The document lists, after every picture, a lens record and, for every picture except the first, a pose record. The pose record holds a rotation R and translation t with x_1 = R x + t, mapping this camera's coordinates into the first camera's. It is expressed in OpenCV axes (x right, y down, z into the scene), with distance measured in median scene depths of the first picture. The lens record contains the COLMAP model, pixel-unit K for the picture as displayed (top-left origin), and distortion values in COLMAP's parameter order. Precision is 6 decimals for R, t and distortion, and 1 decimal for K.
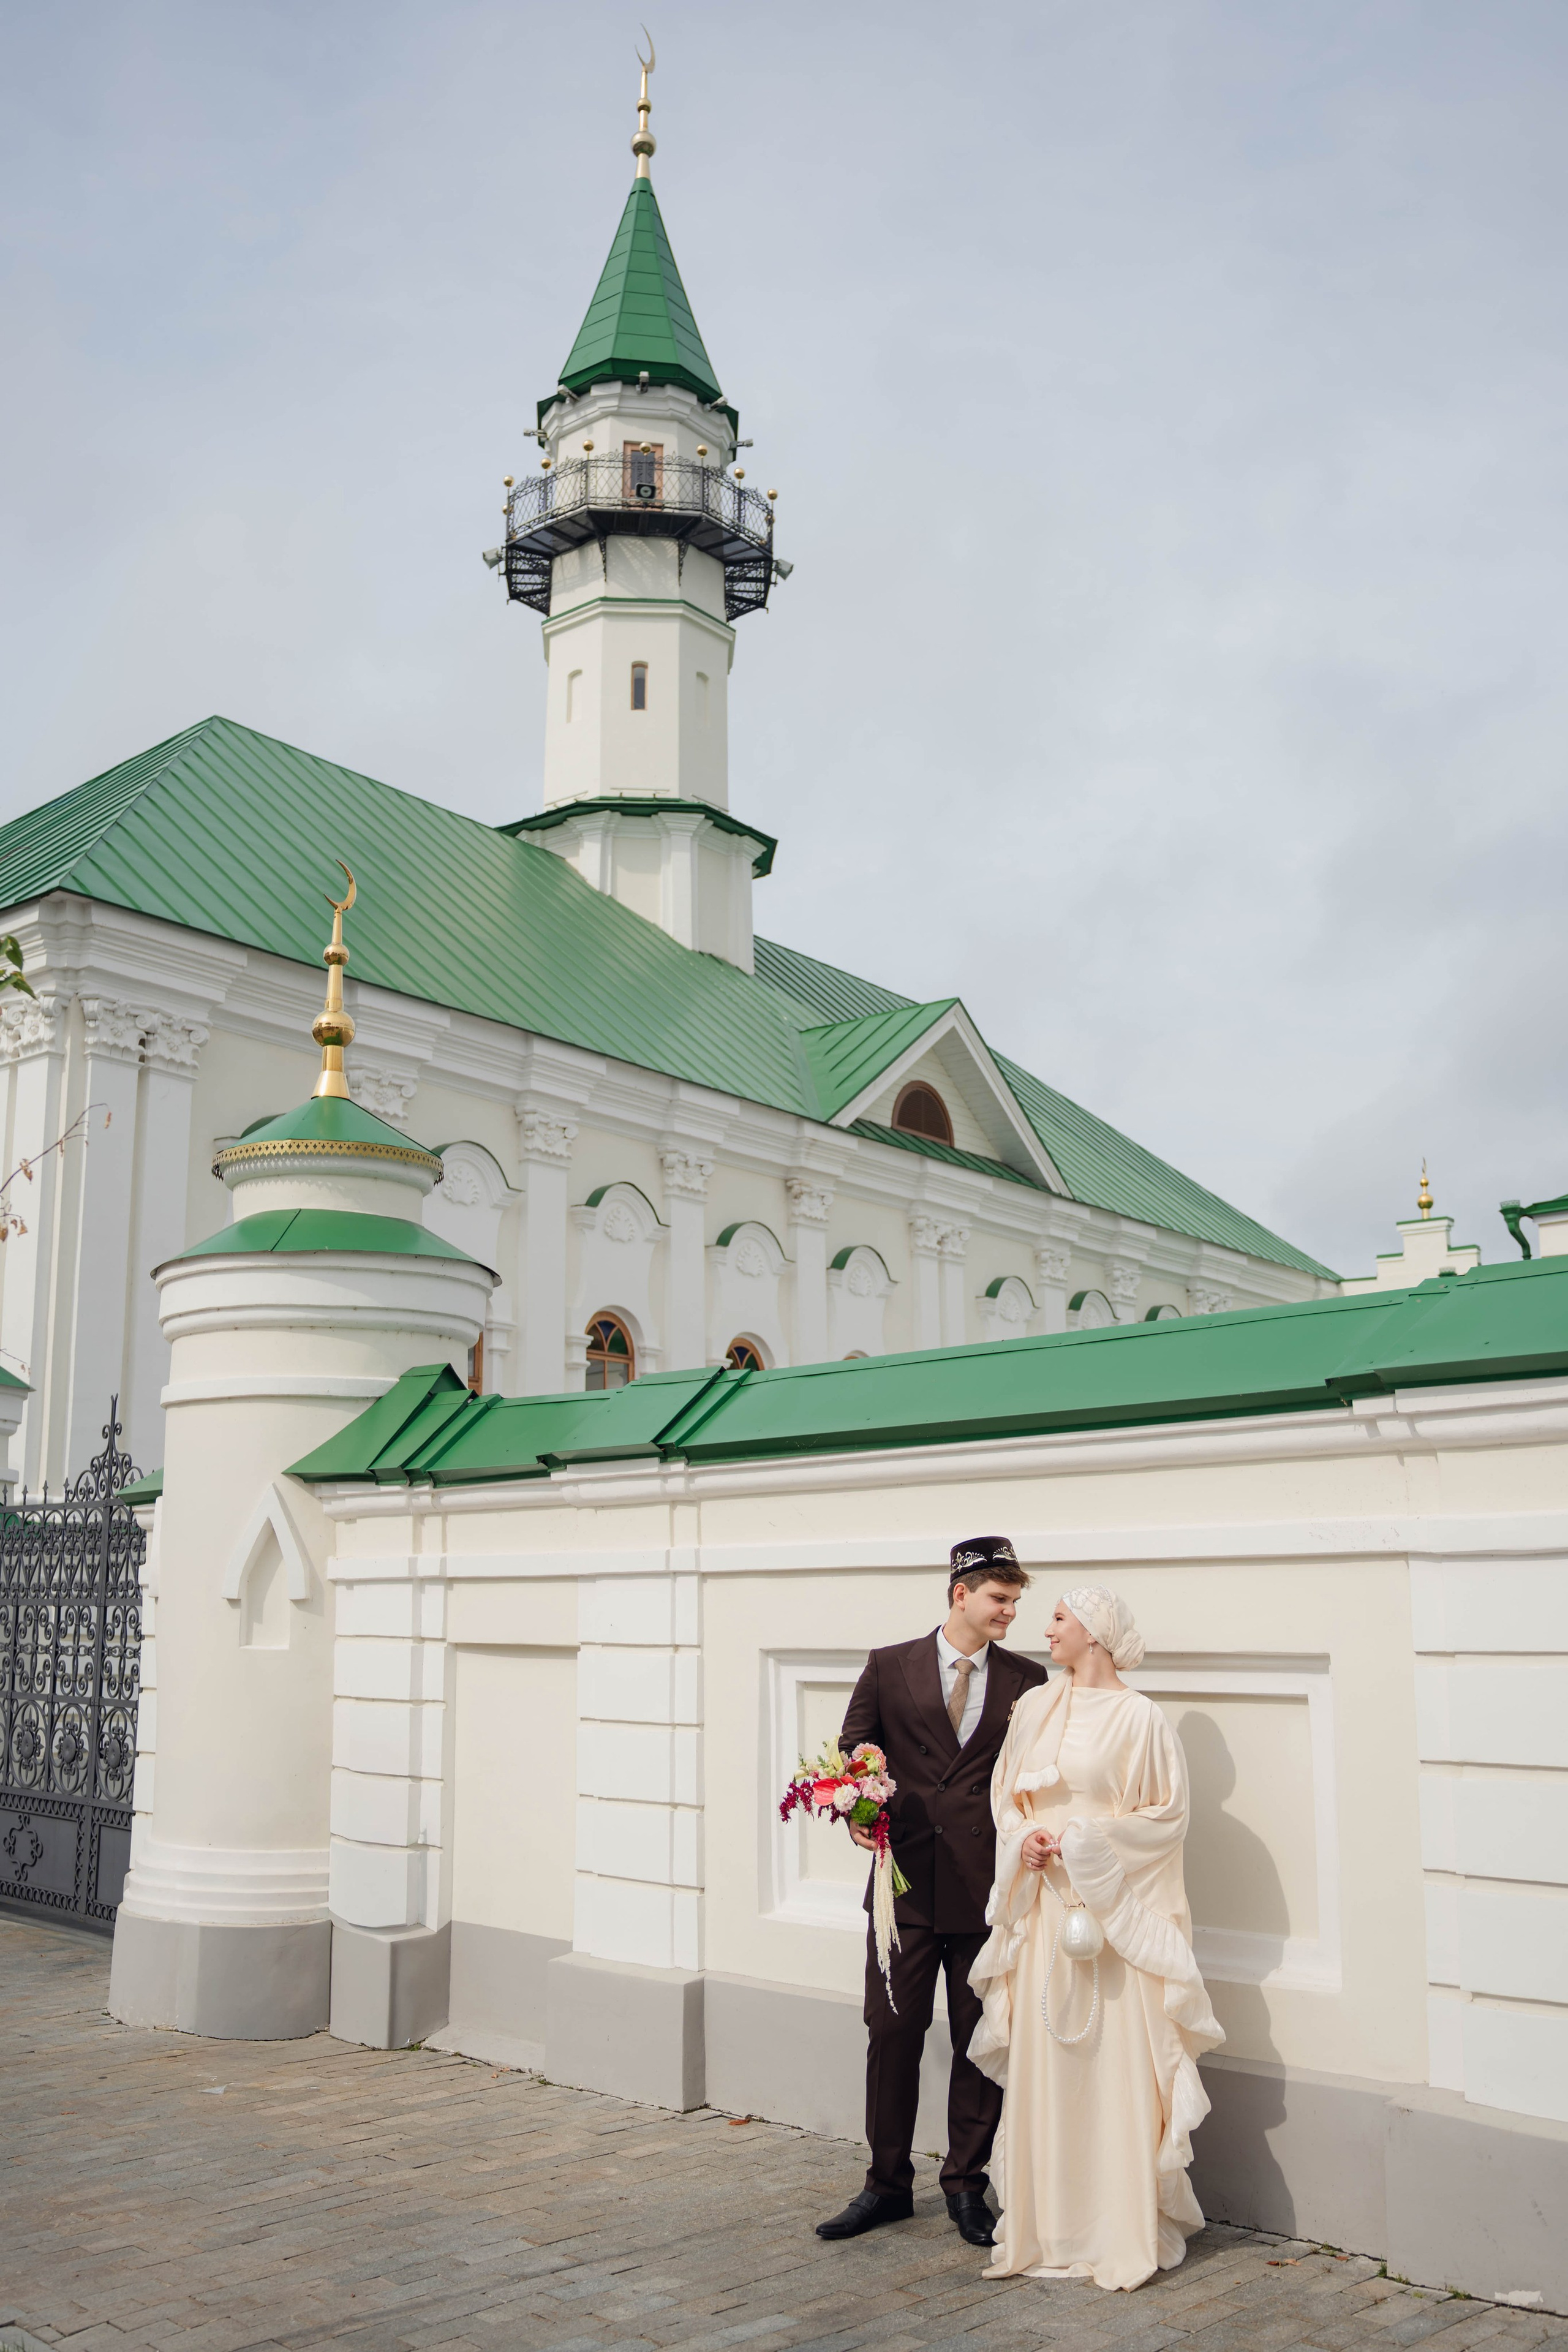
lens RADIAL K [[2179.2, 0, 849.7], [0, 2179.2, 1206.2], [0, 0, 1]] dist [-0.056667, 0.000000]
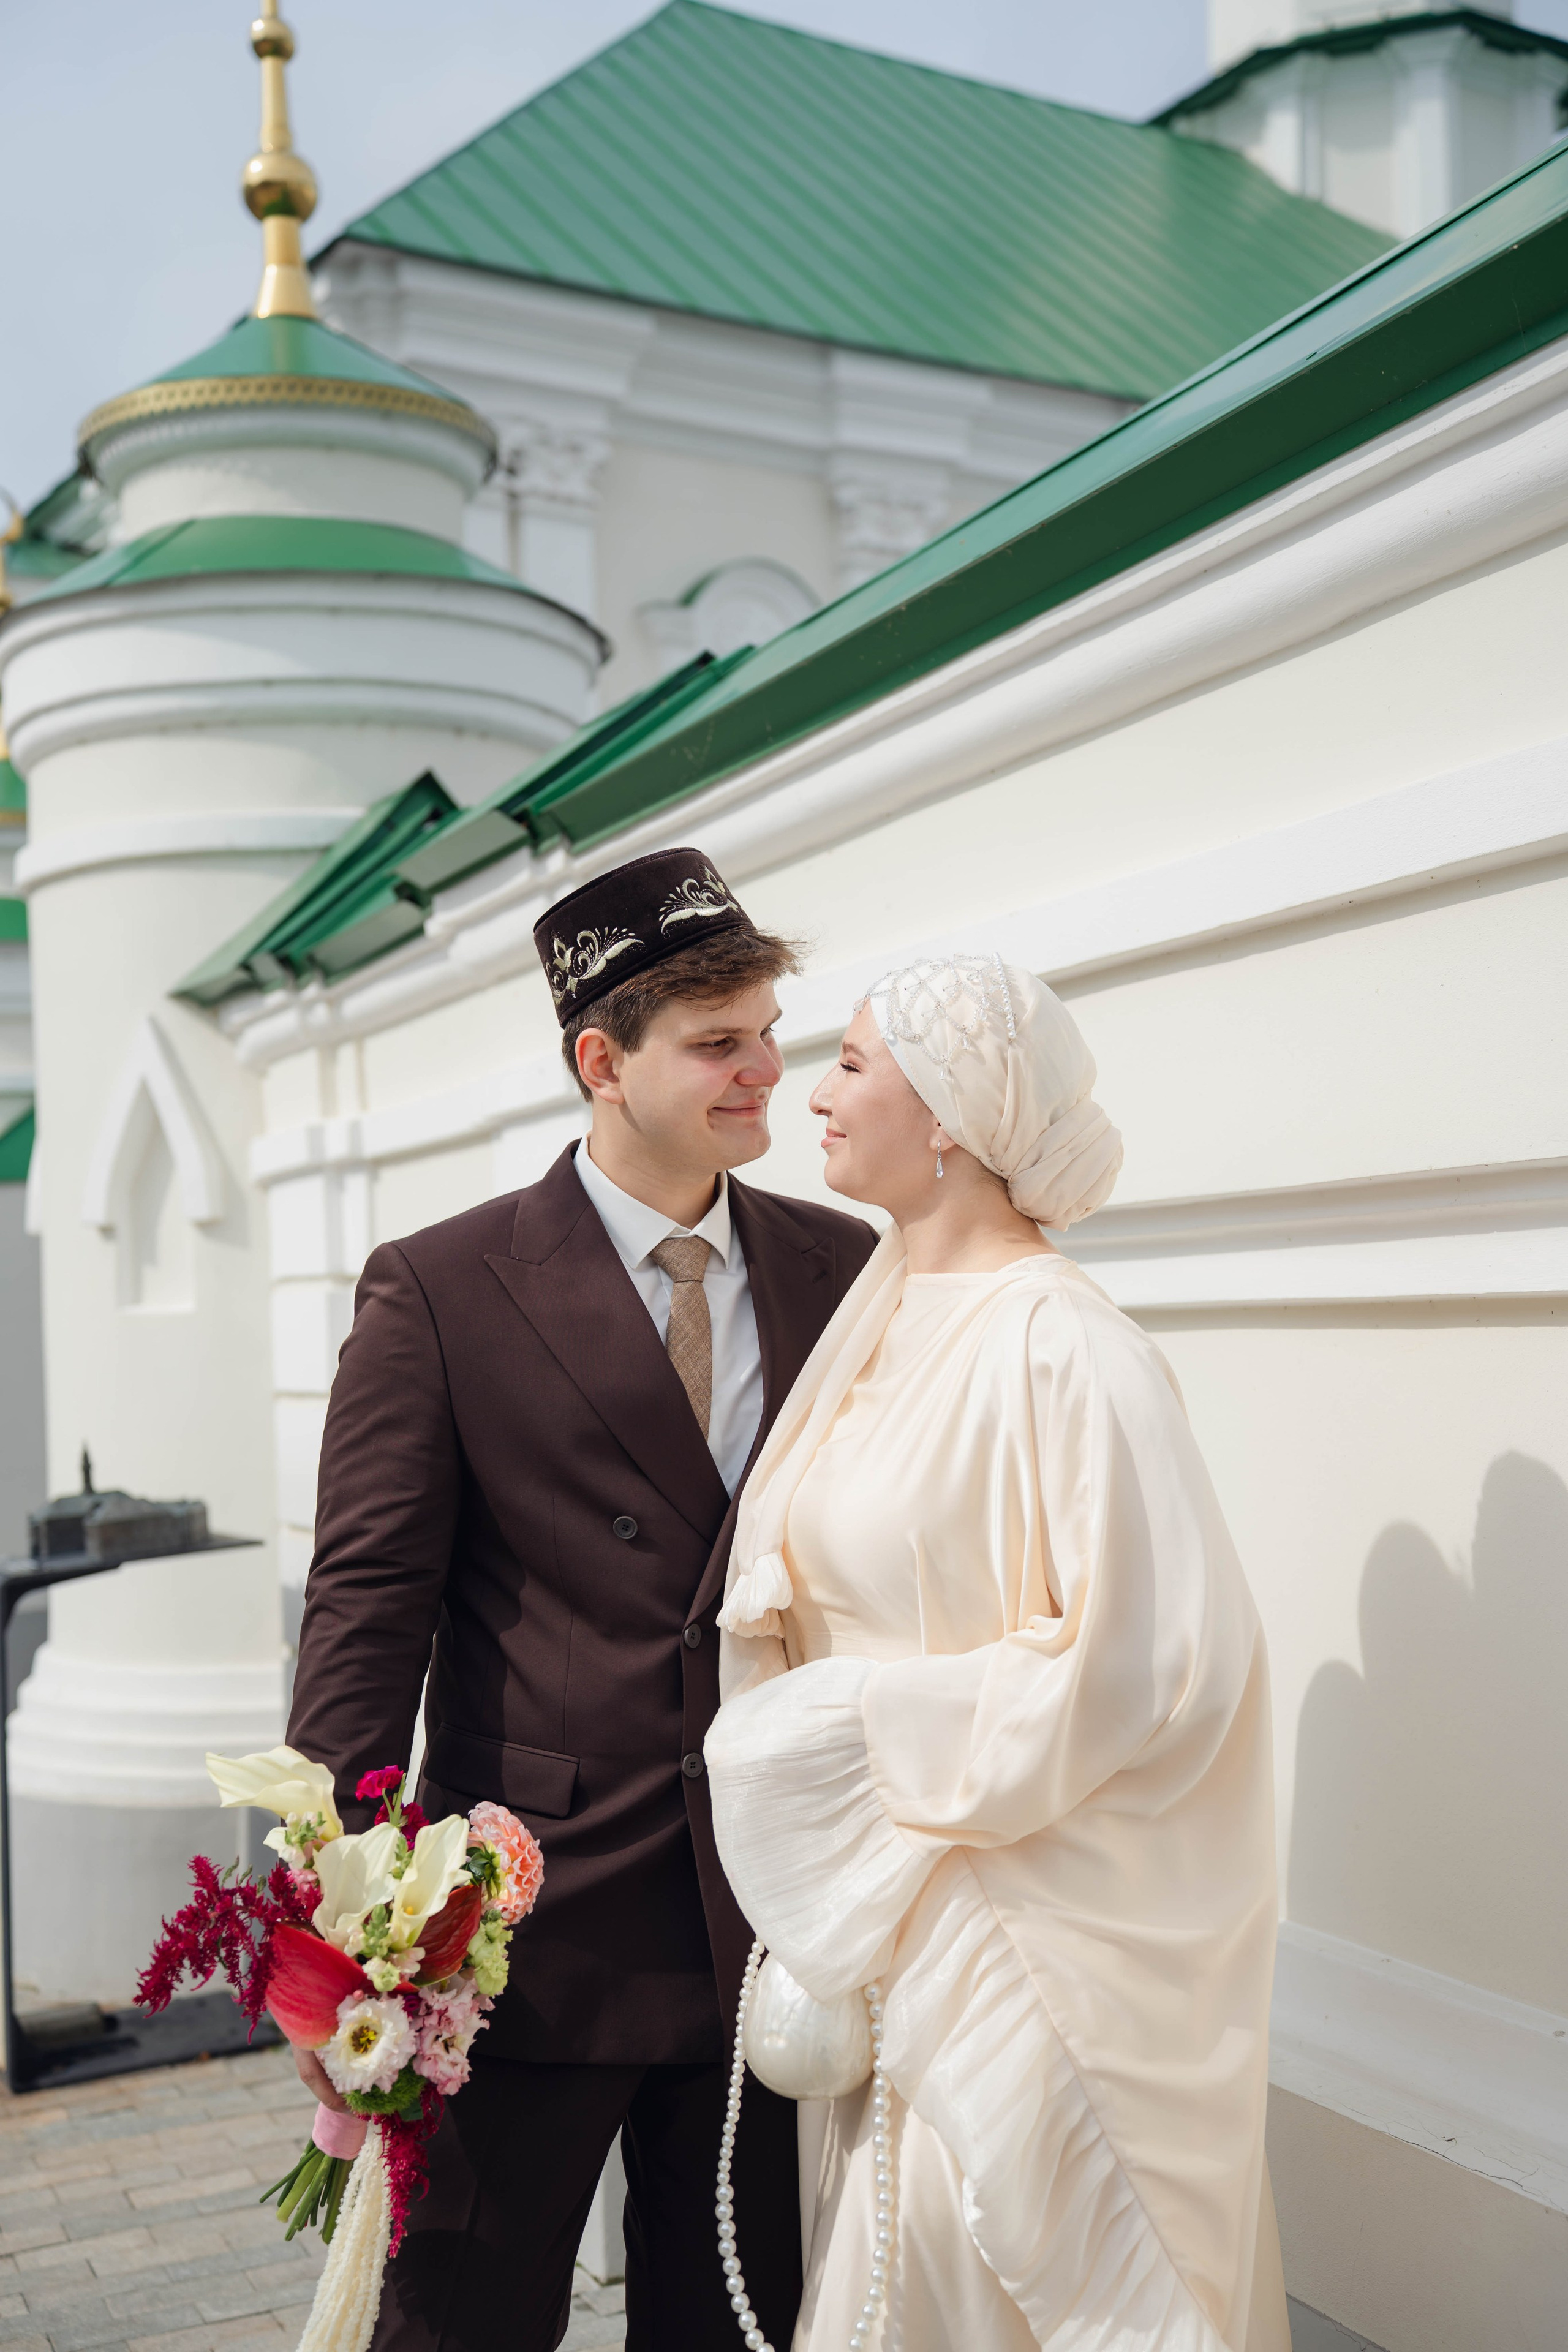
lens RADIAL K [[2766.4, 0, 703.4], [0, 2766.4, 1241.1], [0, 0, 1]] dist [0.155974, 0.000000]
pose [[0.924141, -0.032929, -0.380629, 0.035979], [0.094406, 0.985065, 0.143992, 0.026116], [0.370203, -0.169002, 0.913448, 0.108535]]
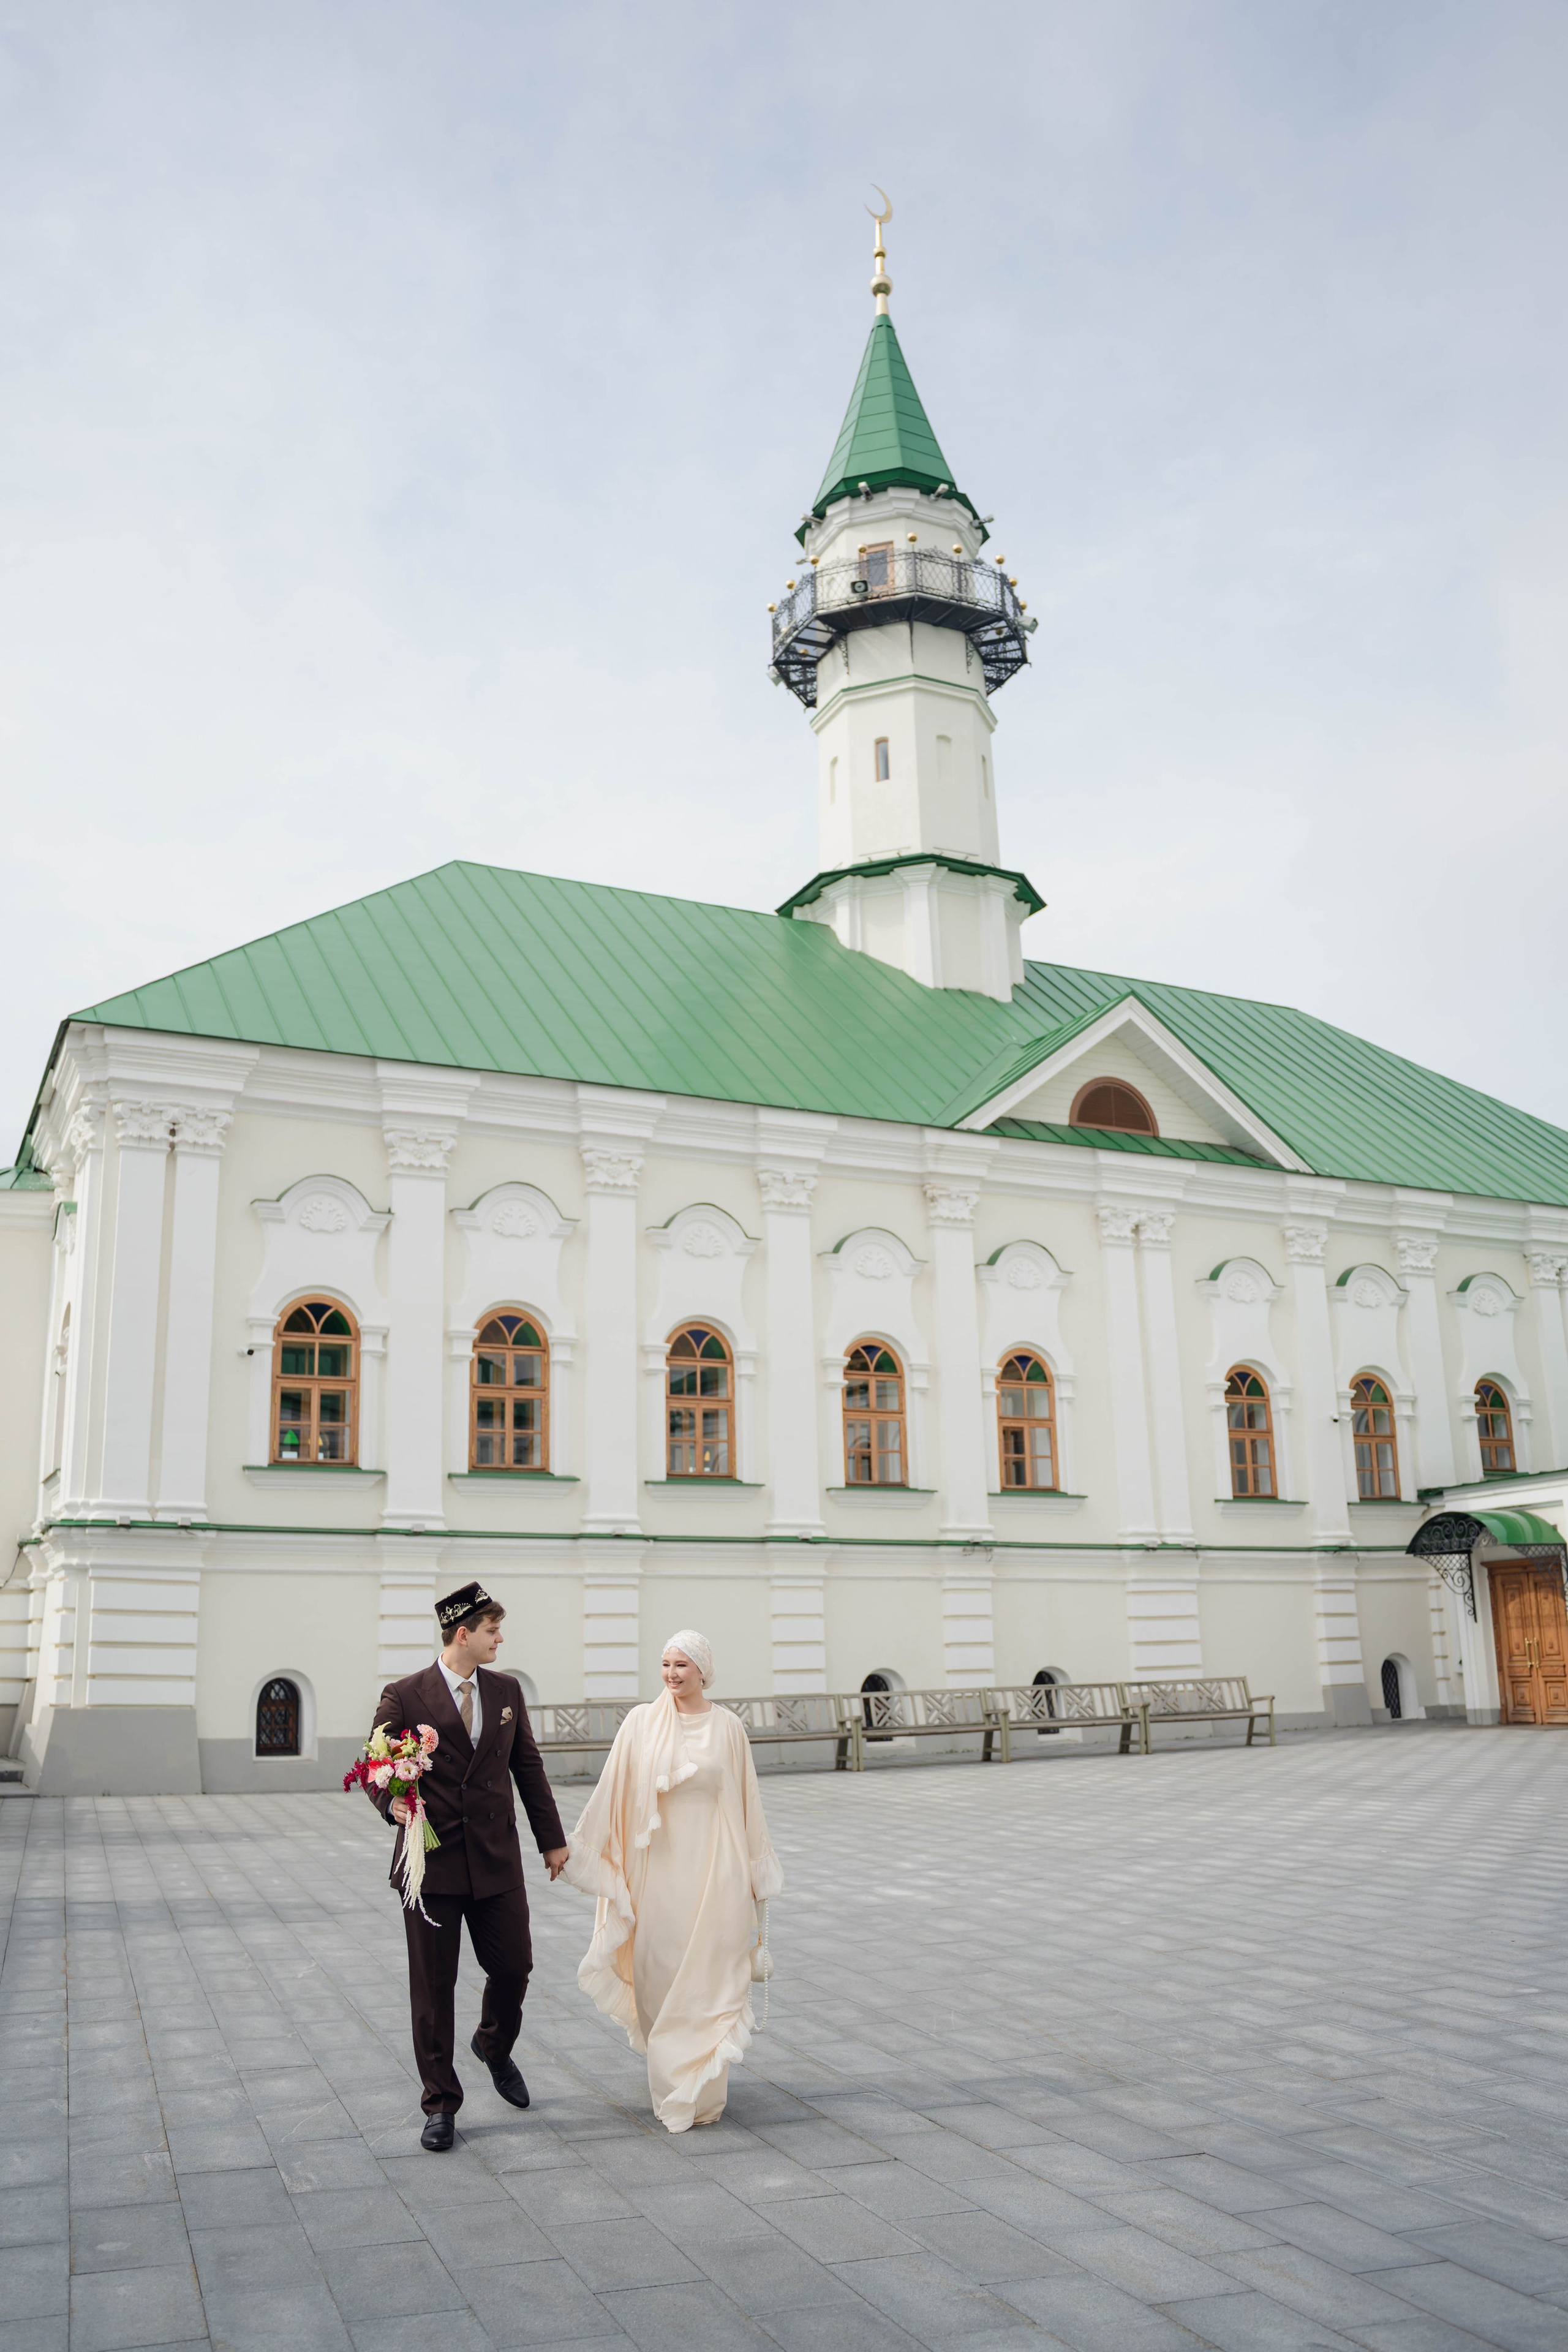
lens RADIAL K [[1988.3, 0, 767.1], [0, 1988.3, 1171.5], [0, 0, 1]] dist [-0.066605, 0.001142]
pose [[0.883533, -0.122185, -0.452150, 0.303106], [0.098050, 0.992234, -0.076536, 0.042099], [0.457991, 0.023289, 0.888652, 0.091109]]
